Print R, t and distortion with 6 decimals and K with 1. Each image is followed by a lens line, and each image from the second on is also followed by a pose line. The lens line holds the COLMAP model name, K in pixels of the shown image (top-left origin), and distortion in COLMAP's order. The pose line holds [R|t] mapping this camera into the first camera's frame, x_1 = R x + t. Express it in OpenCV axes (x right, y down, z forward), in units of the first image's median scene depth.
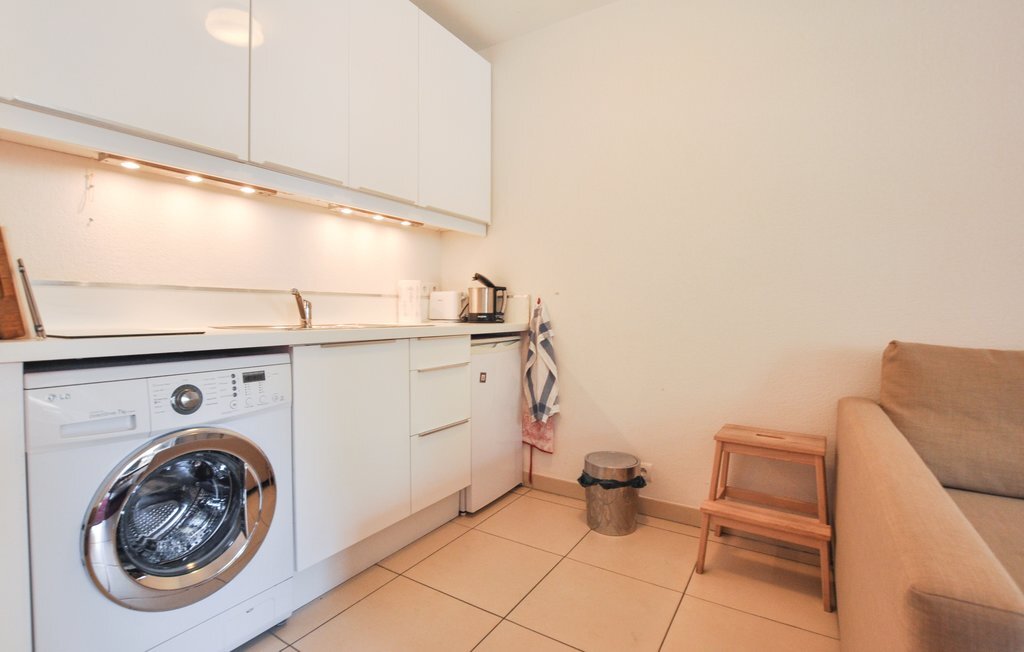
lens RADIAL K [[470.8, 0, 512.0], [0, 470.8, 326.0], [0, 0, 1]] dist [-0.001752, -0.000253]
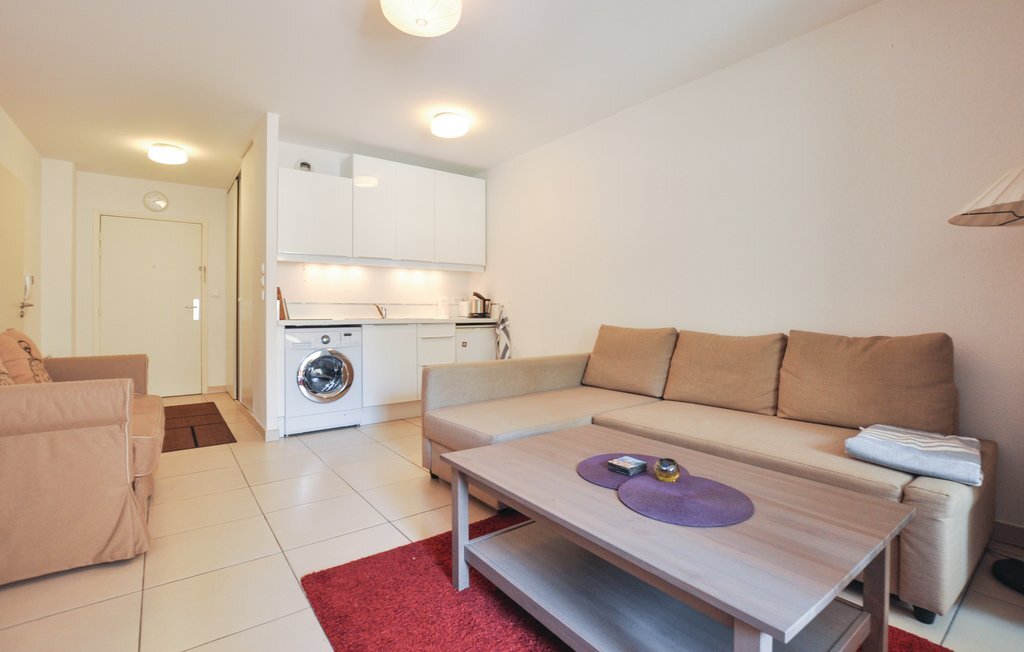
lens RADIAL K [[470.3, 0, 542.6], [0, 470.3, 322.4], [0, 0, 1]] dist [-0.000711, 0.000051]
pose [[0.945339, 0.002646, -0.326079, 0.832837], [-0.006342, 0.999927, -0.010272, 0.029285], [0.326029, 0.011778, 0.945287, -0.735925]]
